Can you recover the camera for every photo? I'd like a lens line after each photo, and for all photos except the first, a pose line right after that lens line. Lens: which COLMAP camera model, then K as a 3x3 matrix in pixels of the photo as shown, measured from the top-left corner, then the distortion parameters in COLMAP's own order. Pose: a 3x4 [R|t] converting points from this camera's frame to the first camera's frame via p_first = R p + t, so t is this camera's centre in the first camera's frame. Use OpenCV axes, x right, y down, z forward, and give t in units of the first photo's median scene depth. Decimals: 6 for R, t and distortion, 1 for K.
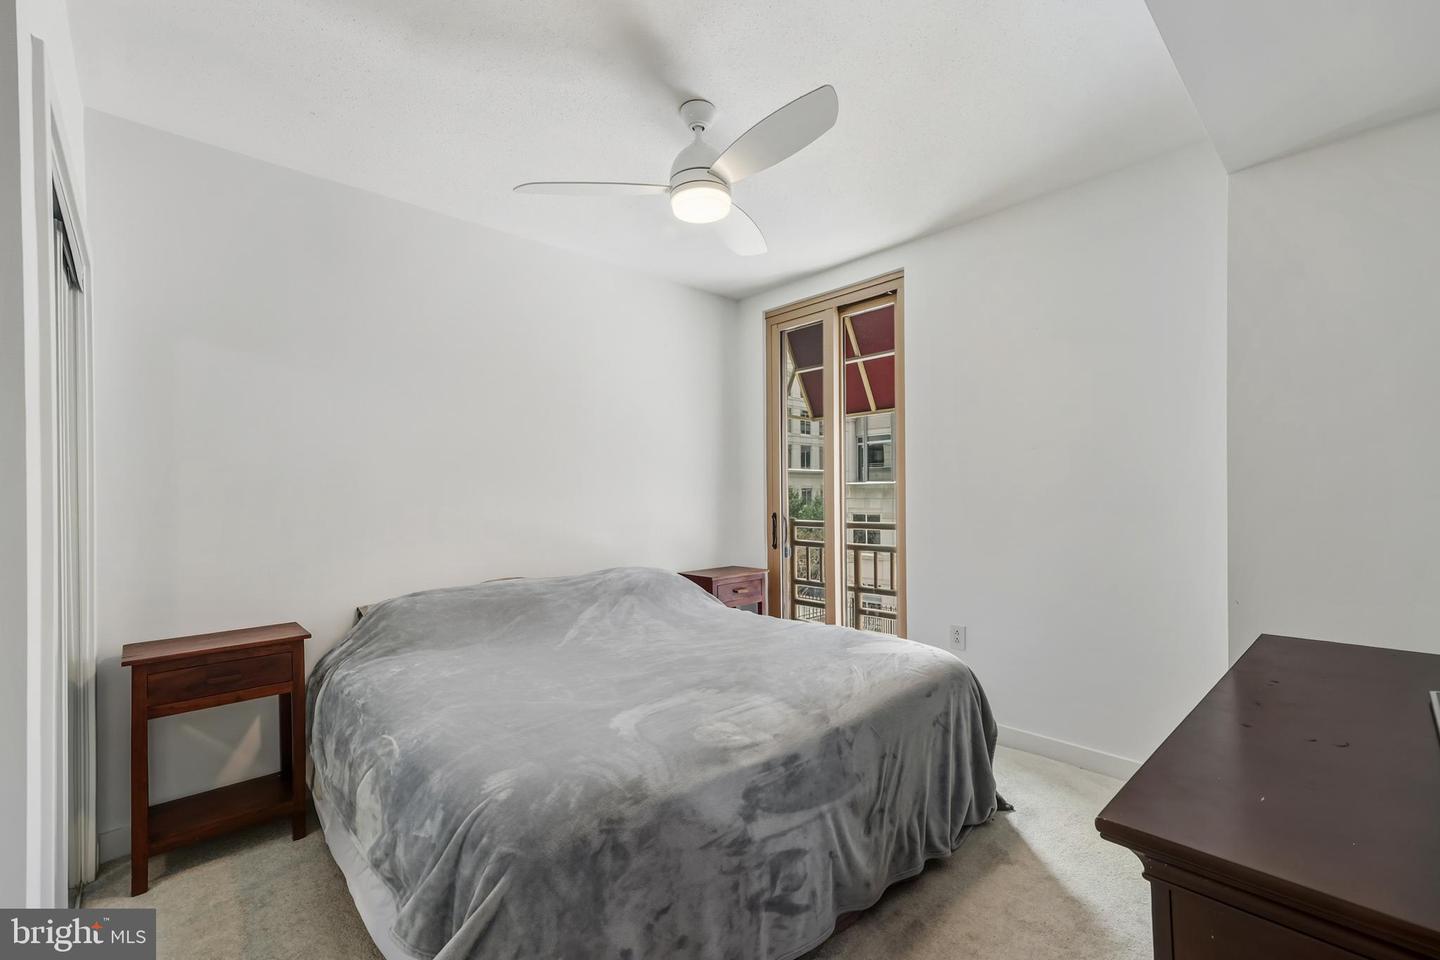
lens RADIAL K [[584.3, 0, 720.0], [0, 584.3, 480.0], [0, 0, 1]] dist [0.000773, 0.000019]
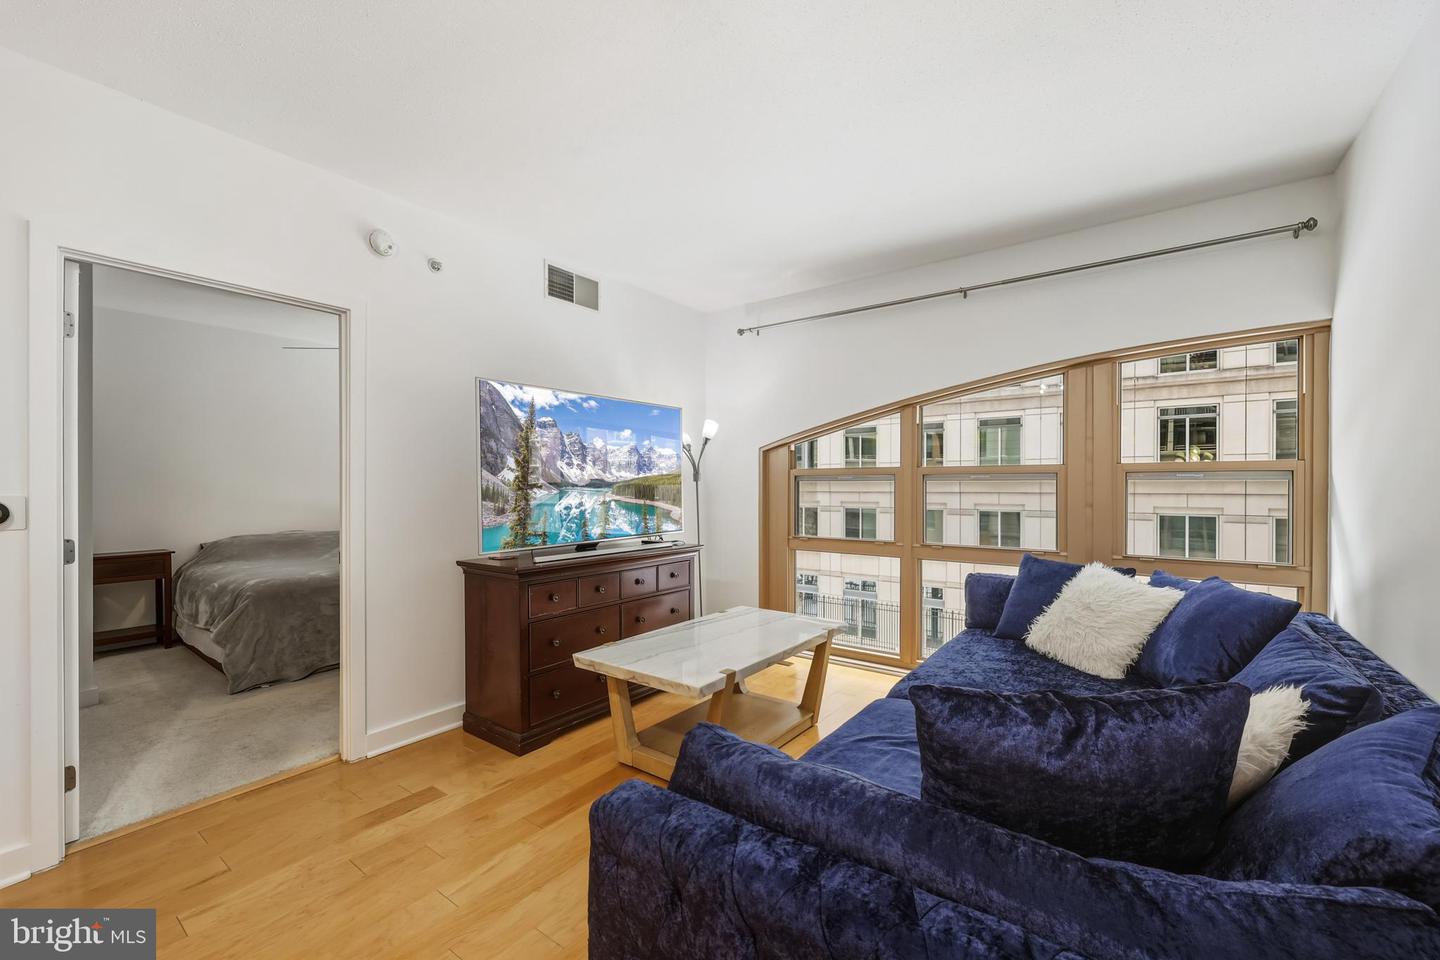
lens RADIAL K [[584.3, 0, 720.0], [0, 584.3, 480.0], [0, 0, 1]] dist [0.000773, 0.000019]
pose [[0.987153, 0.006343, 0.159650, 0.869814], [-0.005408, 0.999966, -0.006287, 0.008263], [-0.159684, 0.005343, 0.987154, -1.347999]]
